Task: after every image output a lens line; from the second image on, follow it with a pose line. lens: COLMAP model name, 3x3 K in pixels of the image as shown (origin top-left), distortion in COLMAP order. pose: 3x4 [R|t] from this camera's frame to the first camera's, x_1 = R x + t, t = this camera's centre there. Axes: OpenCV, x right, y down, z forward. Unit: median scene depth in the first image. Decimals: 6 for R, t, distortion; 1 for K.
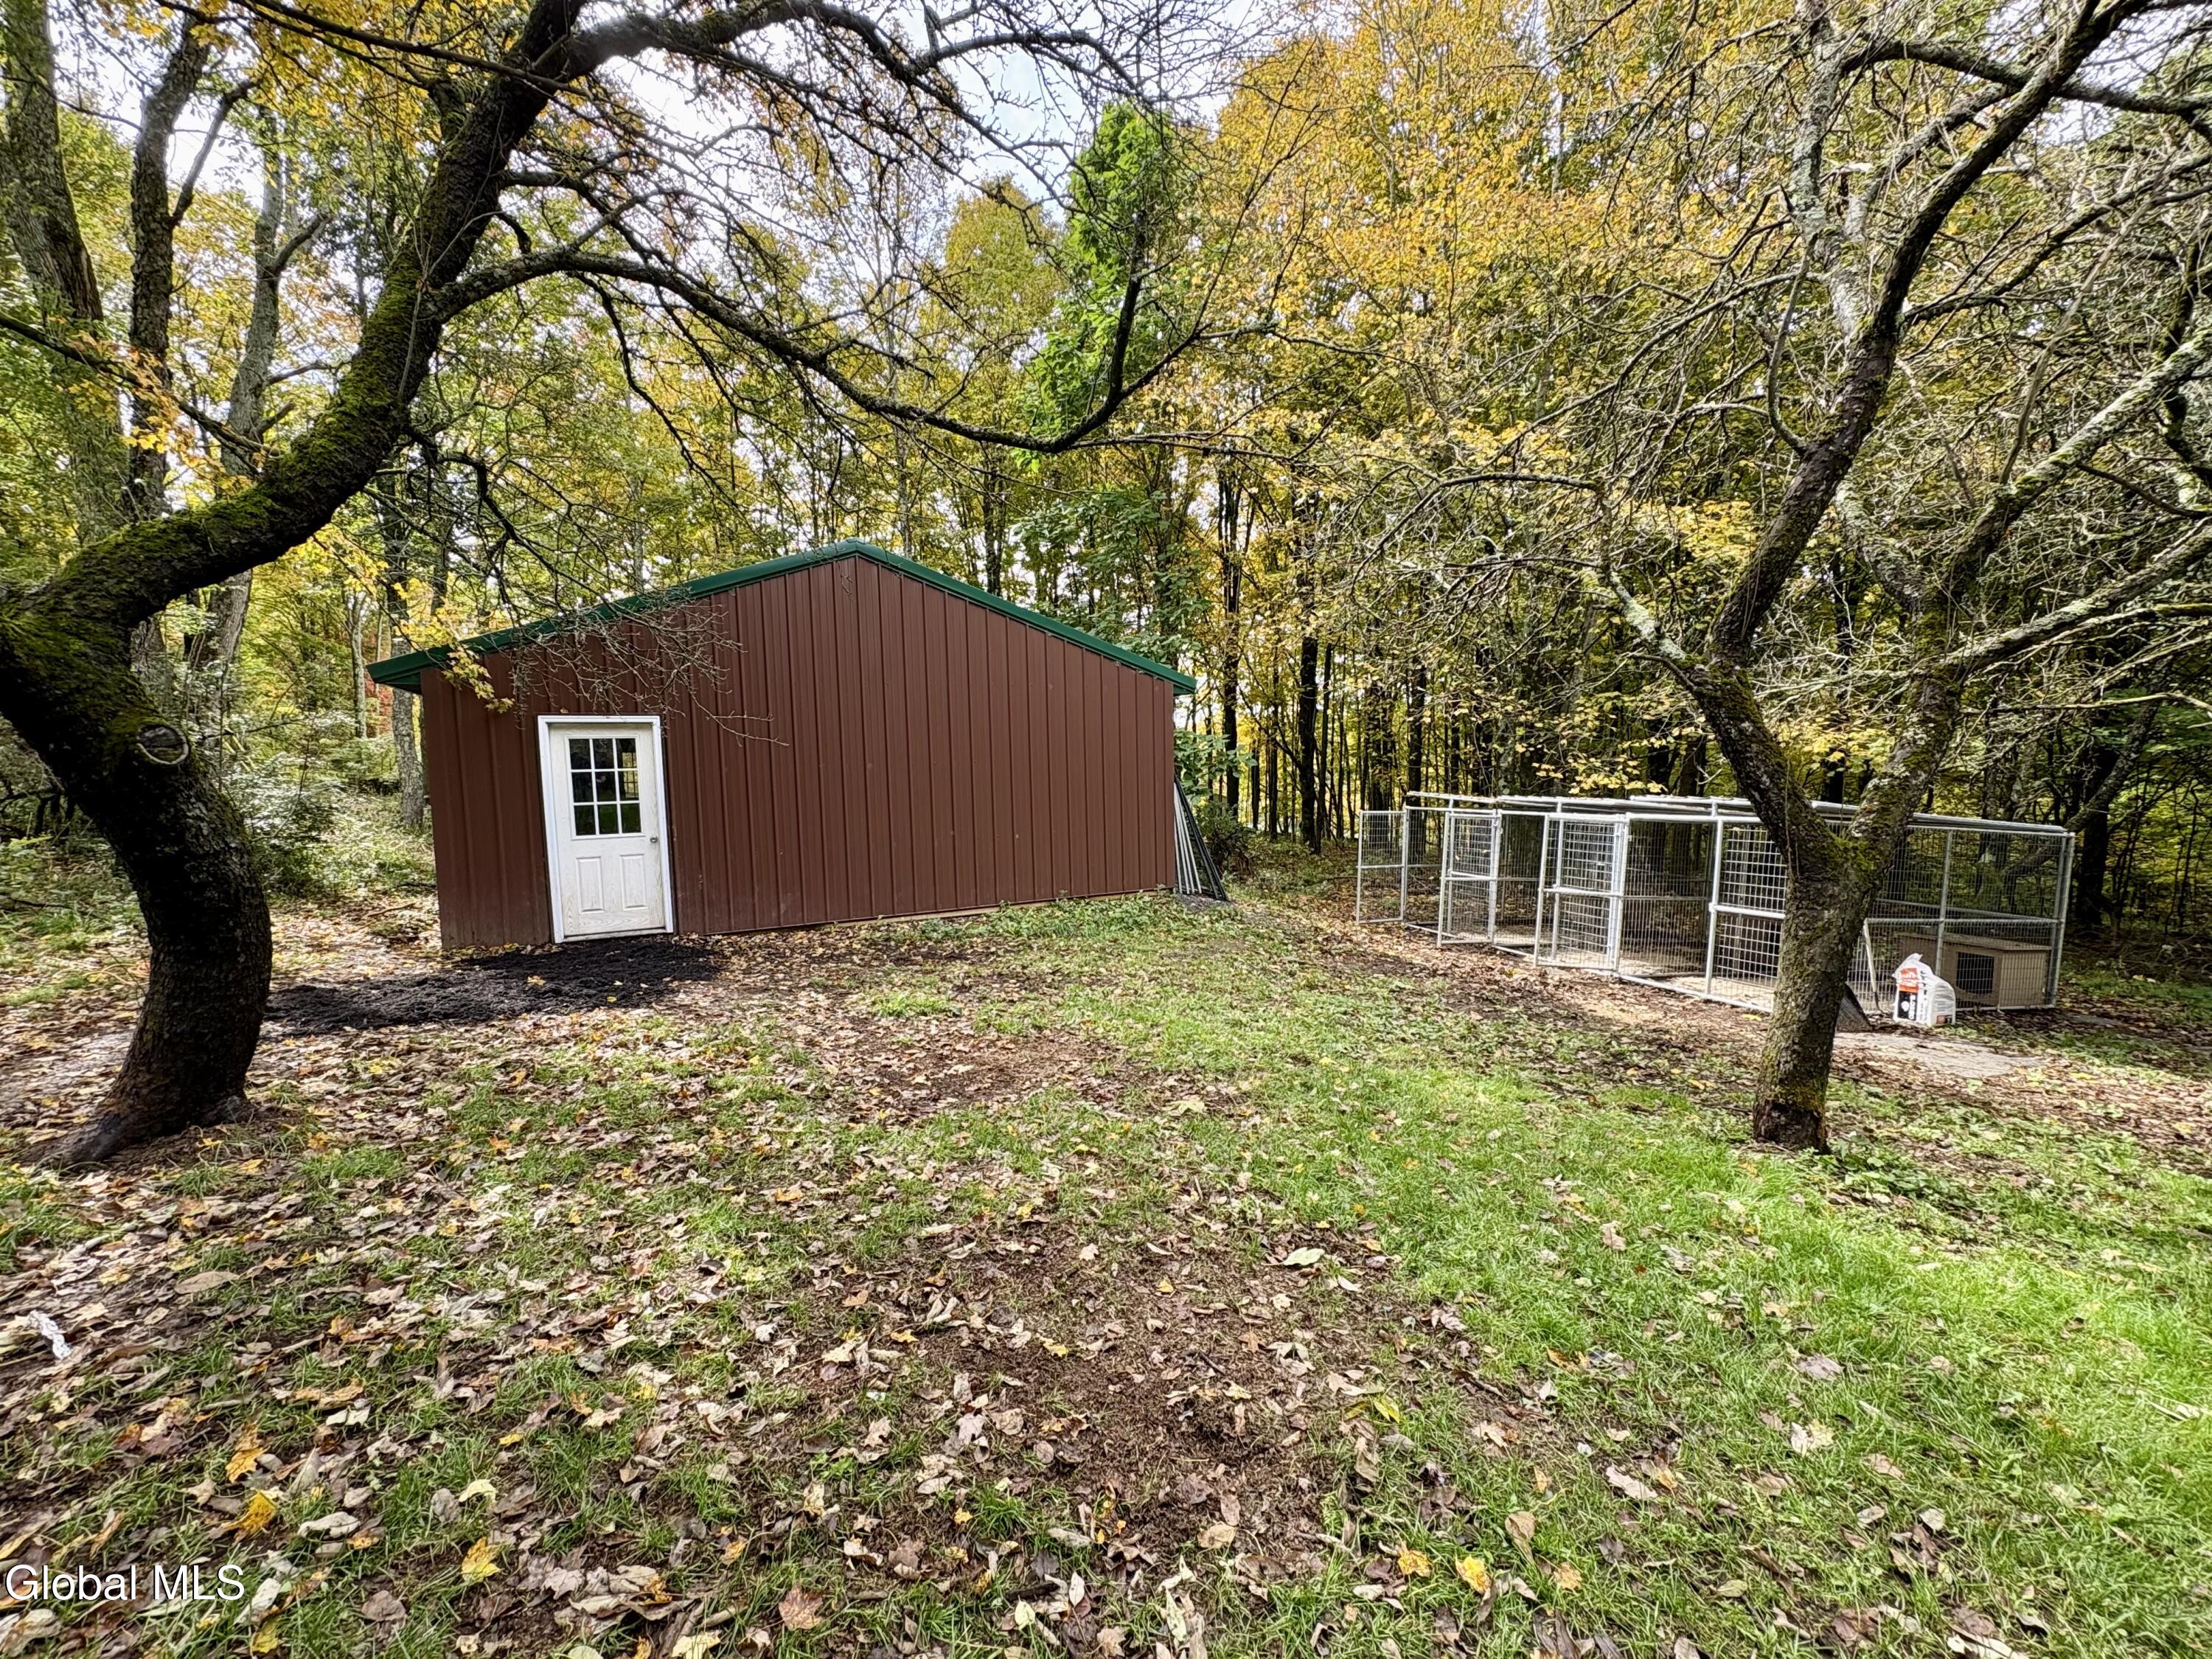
lens RADIAL K [[880.4, 0, 1106.0], [0, 880.4, 829.5], [0, 0, 1]] dist [-0.000475, 0.000264]
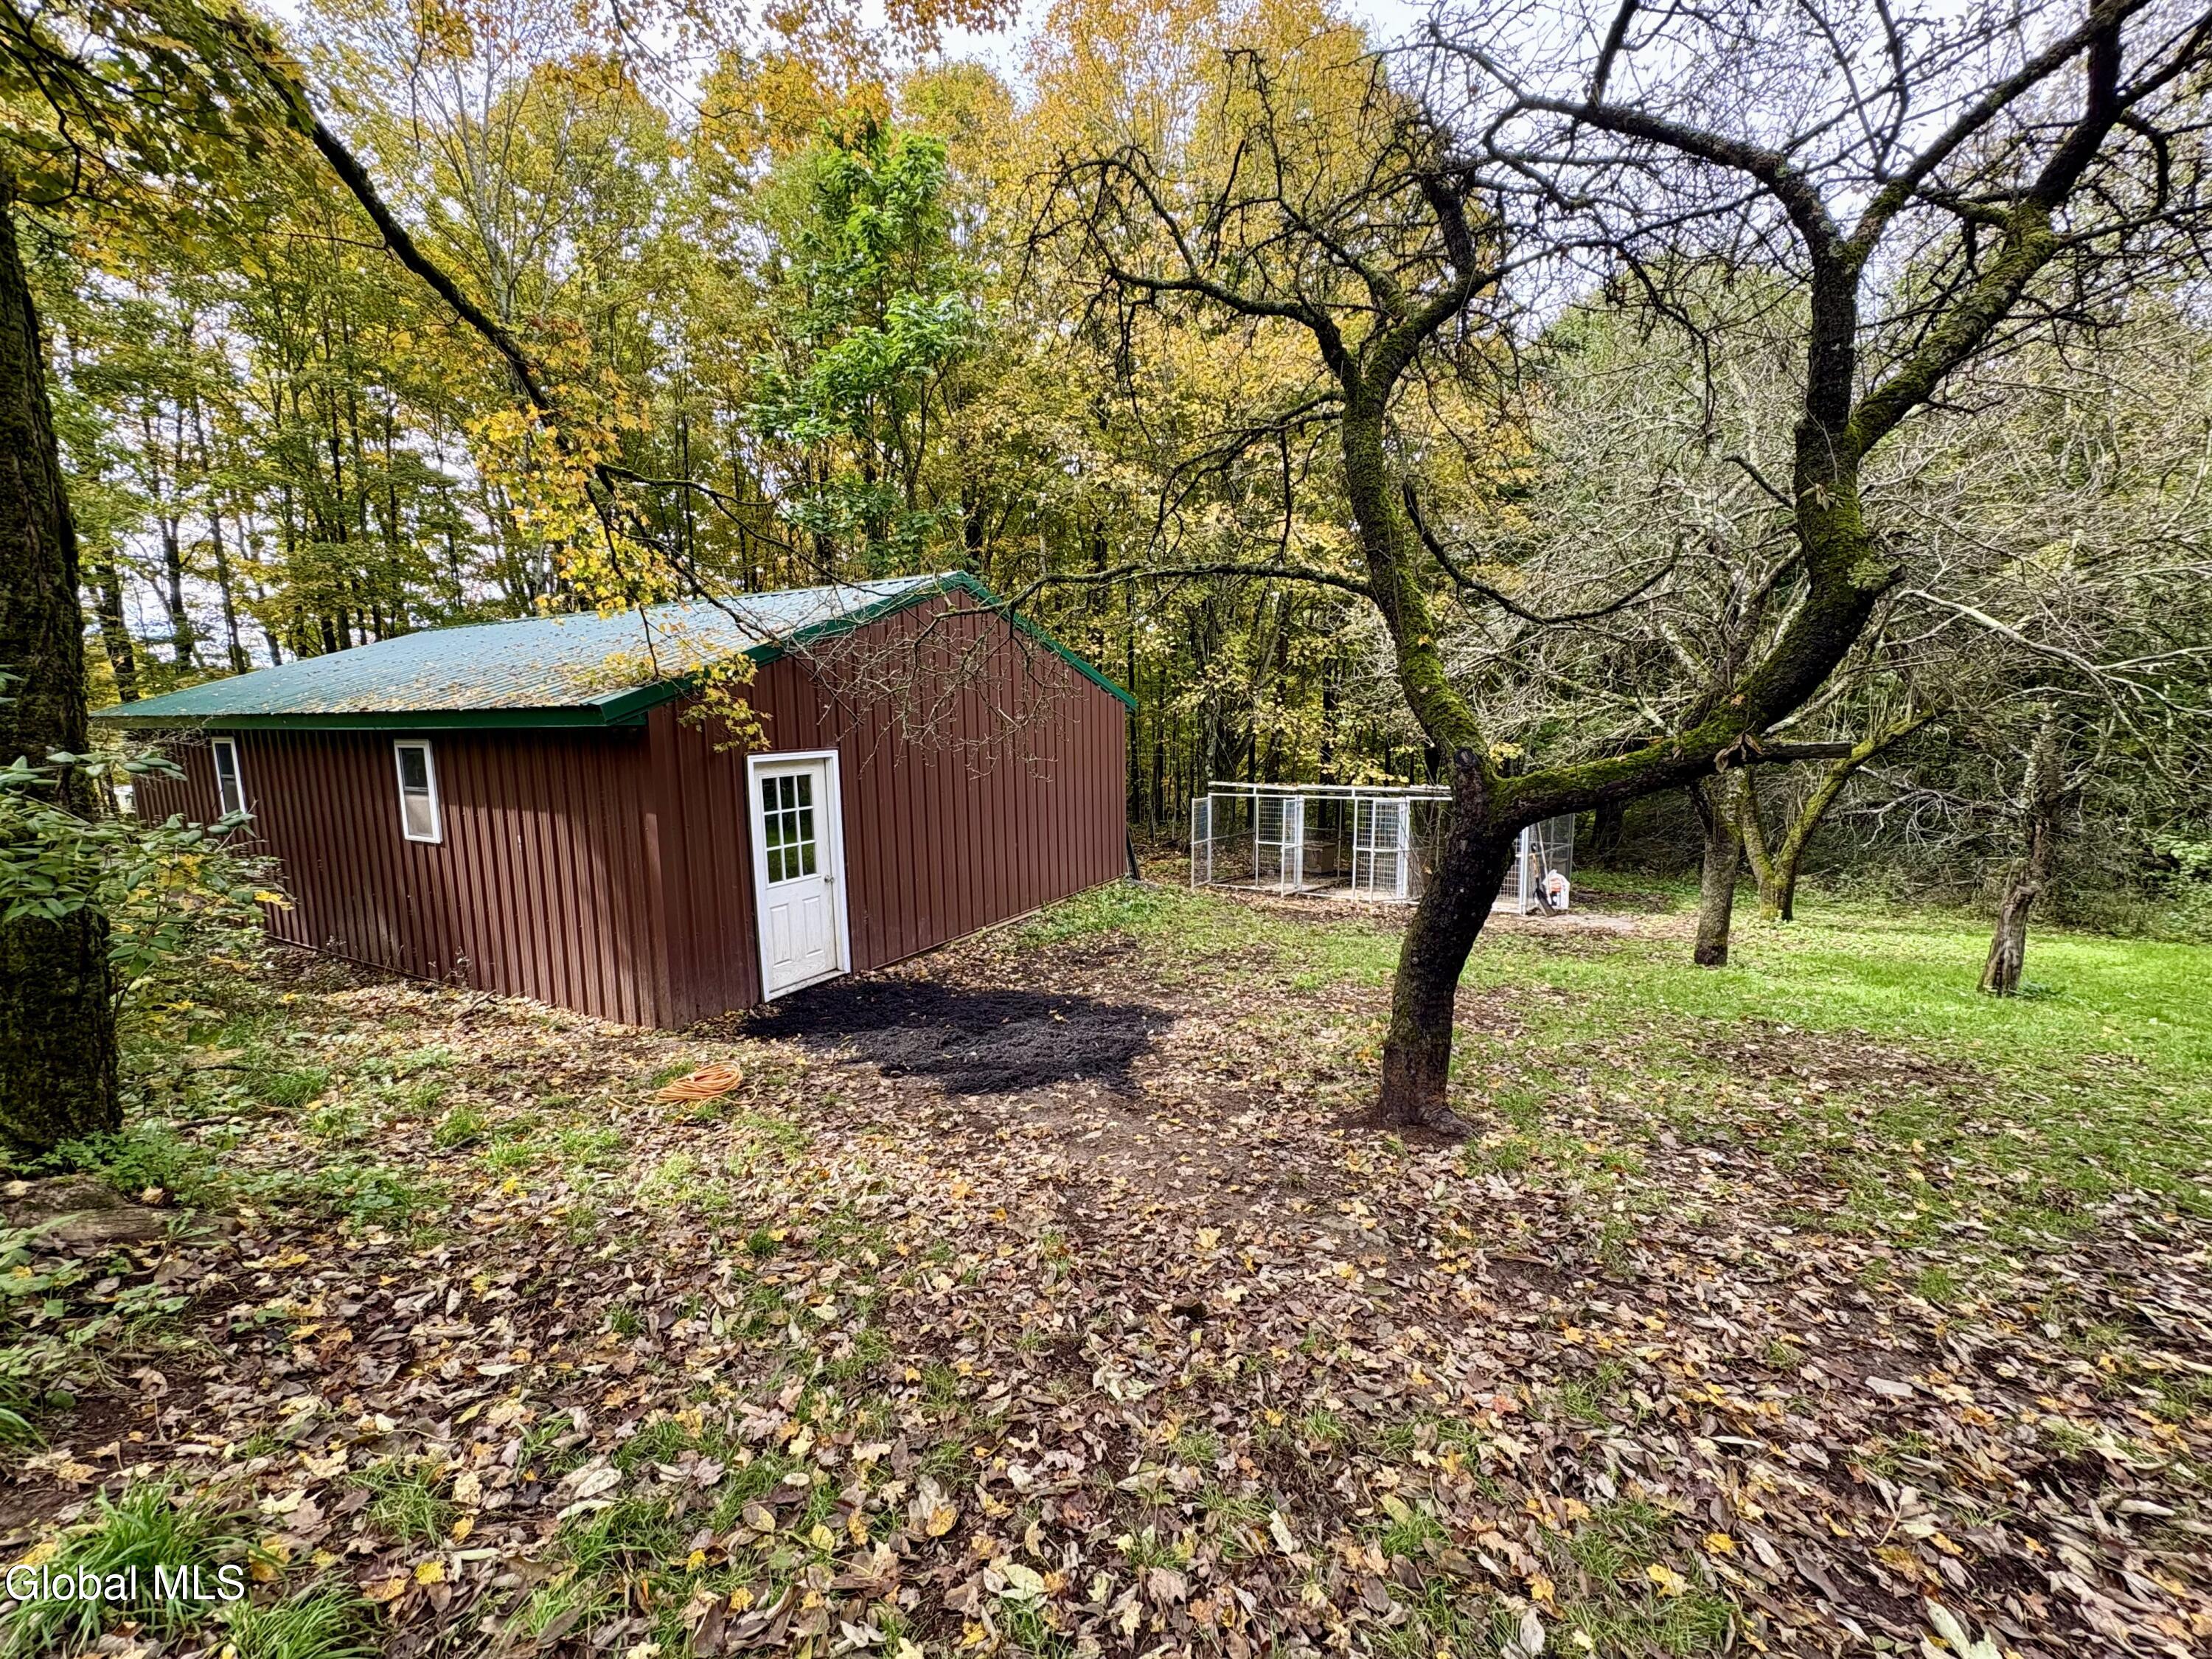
lens RADIAL K [[880.4, 0, 1106.0], [0, 880.4, 829.5], [0, 0, 1]] dist [-0.000475, 0.000264]
pose [[0.753859, -0.080083, 0.652138, -0.922262], [0.058181, 0.996782, 0.055150, -0.078722], [-0.654455, -0.003634, 0.756092, 0.079552]]
